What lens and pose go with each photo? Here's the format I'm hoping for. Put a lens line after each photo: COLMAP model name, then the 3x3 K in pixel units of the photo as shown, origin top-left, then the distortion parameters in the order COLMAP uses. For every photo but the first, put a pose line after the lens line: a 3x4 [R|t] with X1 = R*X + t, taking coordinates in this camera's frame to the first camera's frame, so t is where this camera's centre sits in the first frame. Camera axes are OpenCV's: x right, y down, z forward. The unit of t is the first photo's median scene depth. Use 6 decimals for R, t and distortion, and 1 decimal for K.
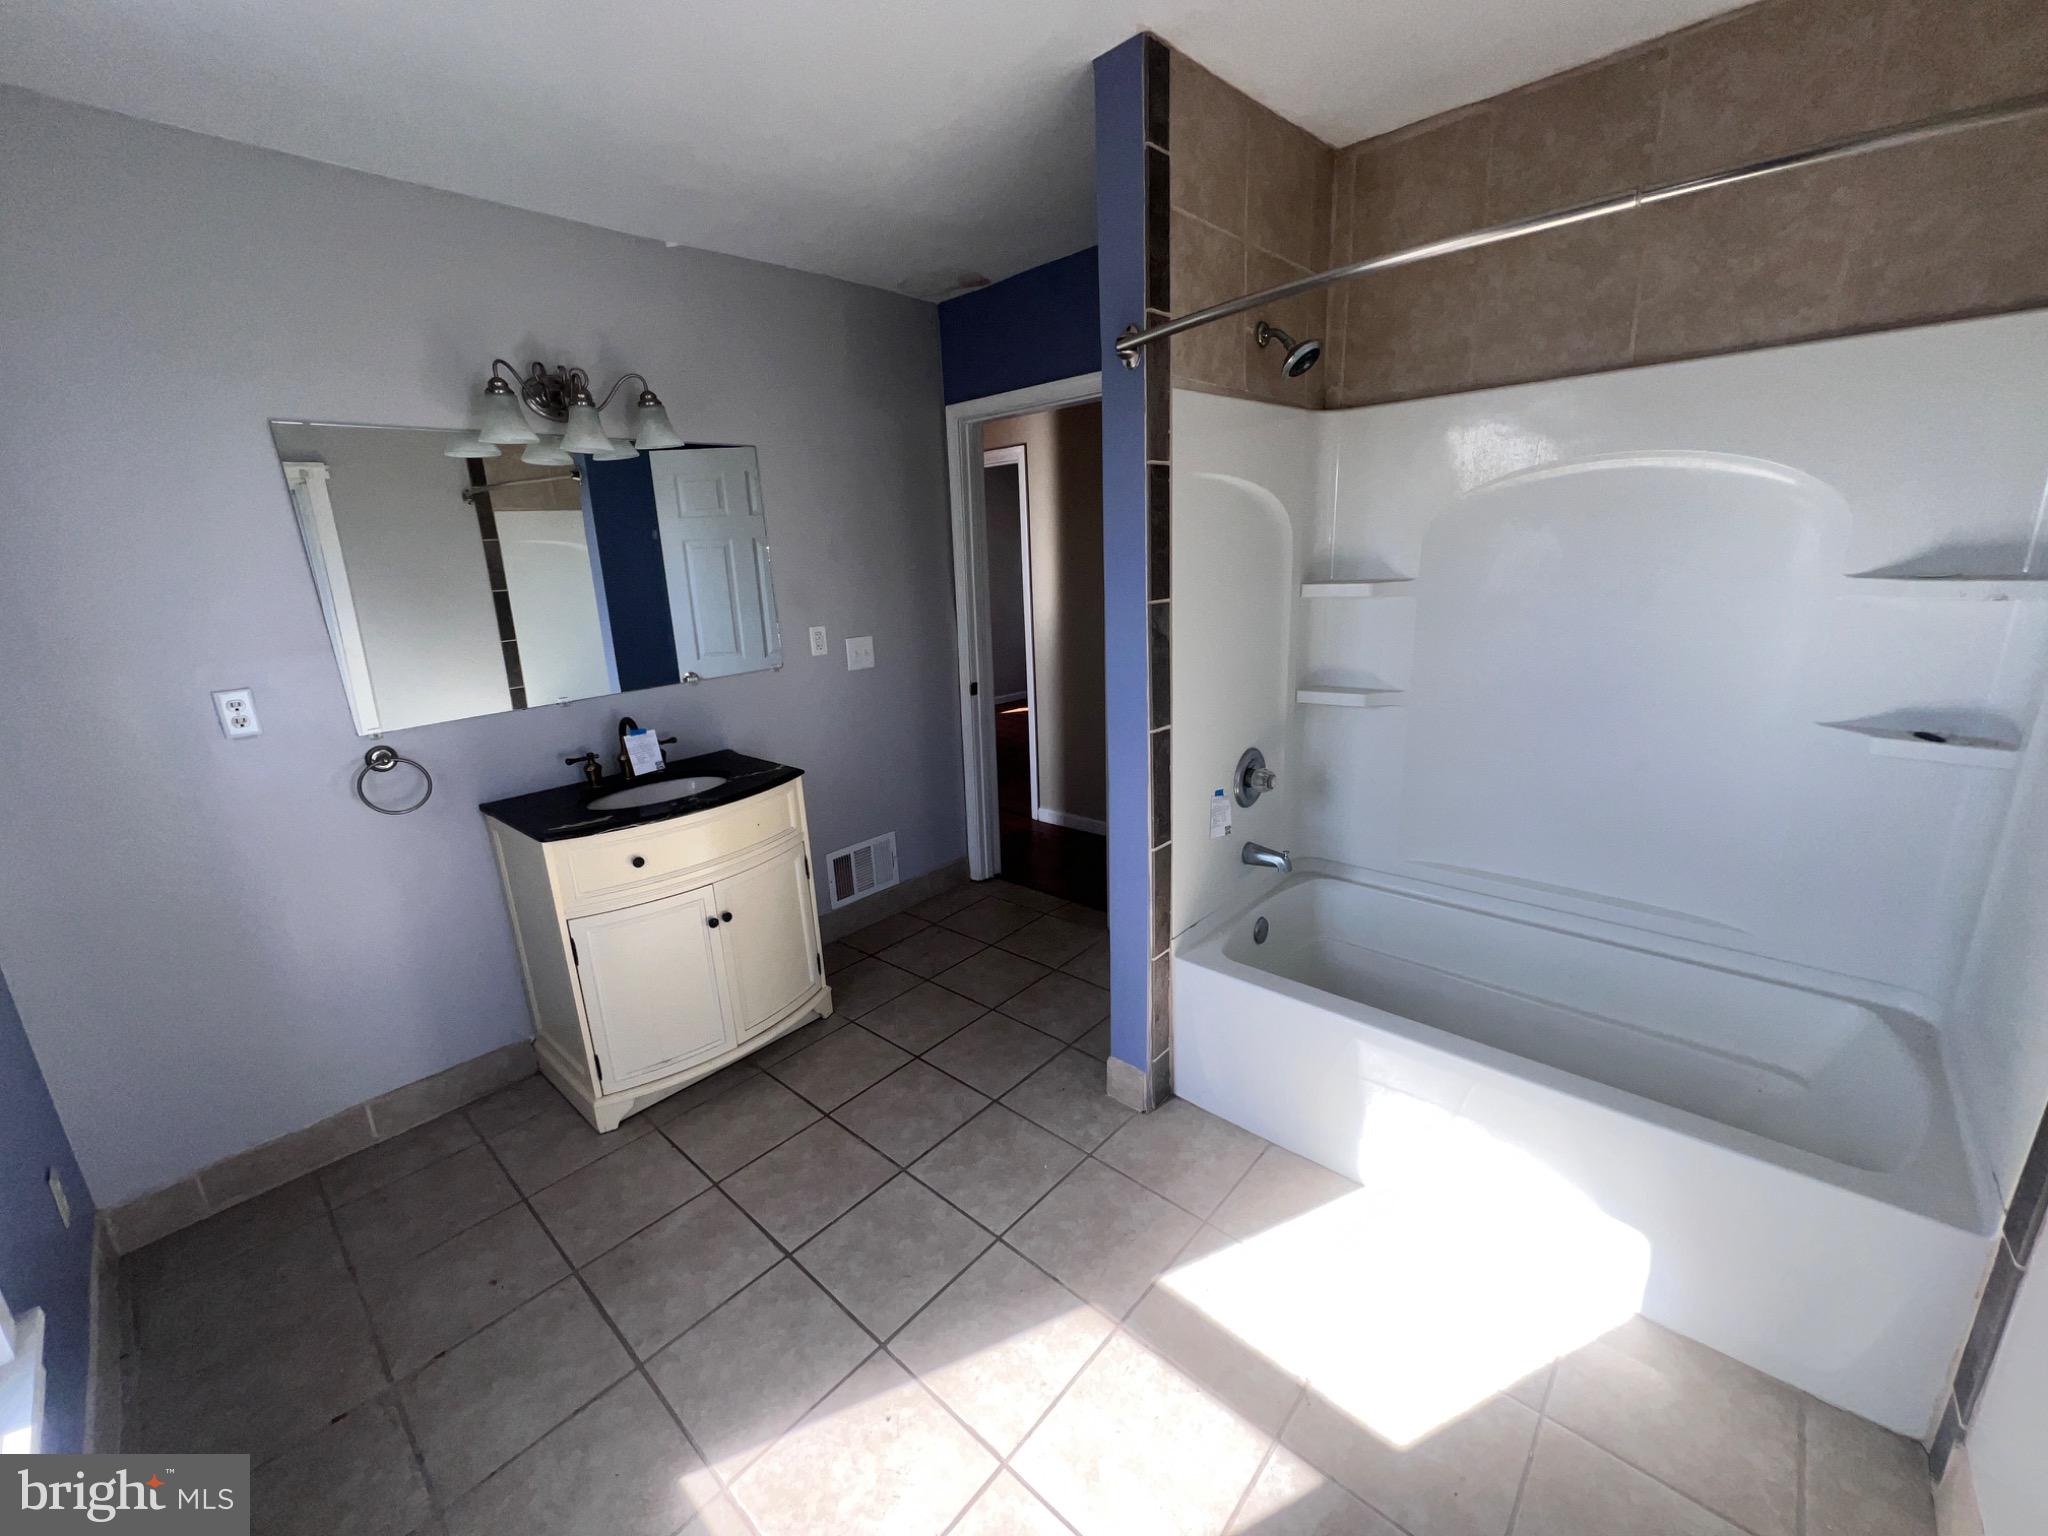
lens RADIAL K [[818.0, 0, 1021.6], [0, 818.0, 771.2], [0, 0, 1]] dist [0.000167, -0.000099]
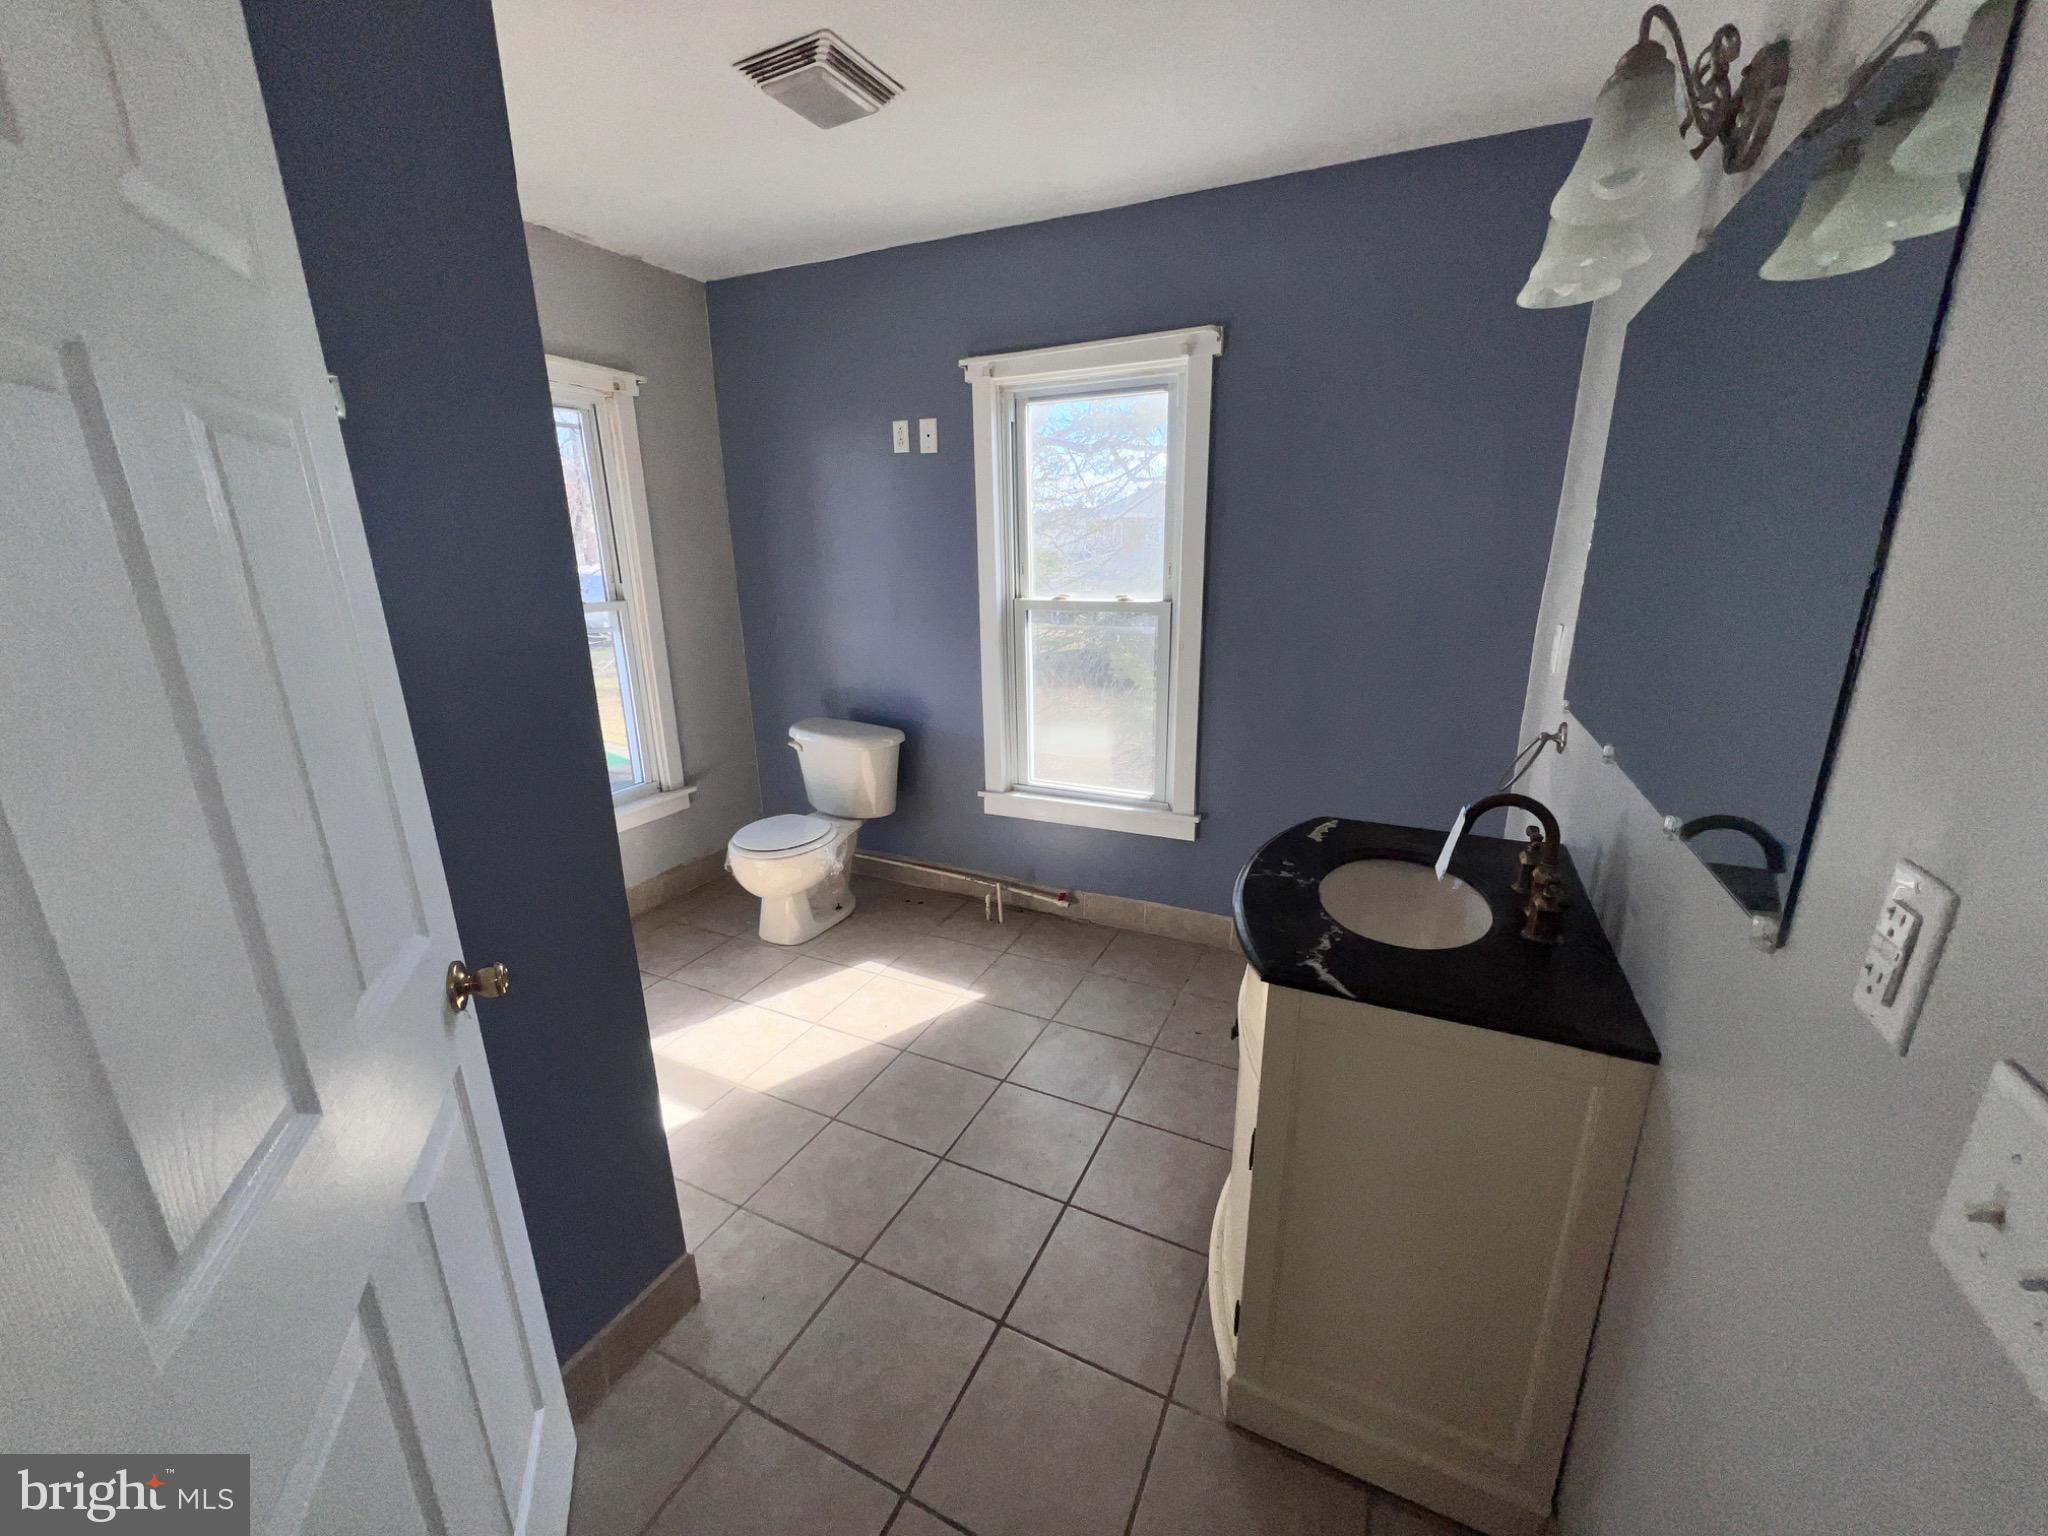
lens RADIAL K [[818.0, 0, 1021.6], [0, 818.0, 771.2], [0, 0, 1]] dist [0.000167, -0.000099]
pose [[-0.956636, 0.134880, -0.258178, -0.043325], [-0.016809, 0.859295, 0.511204, -0.393929], [0.290802, 0.493376, -0.819765, 1.536926]]
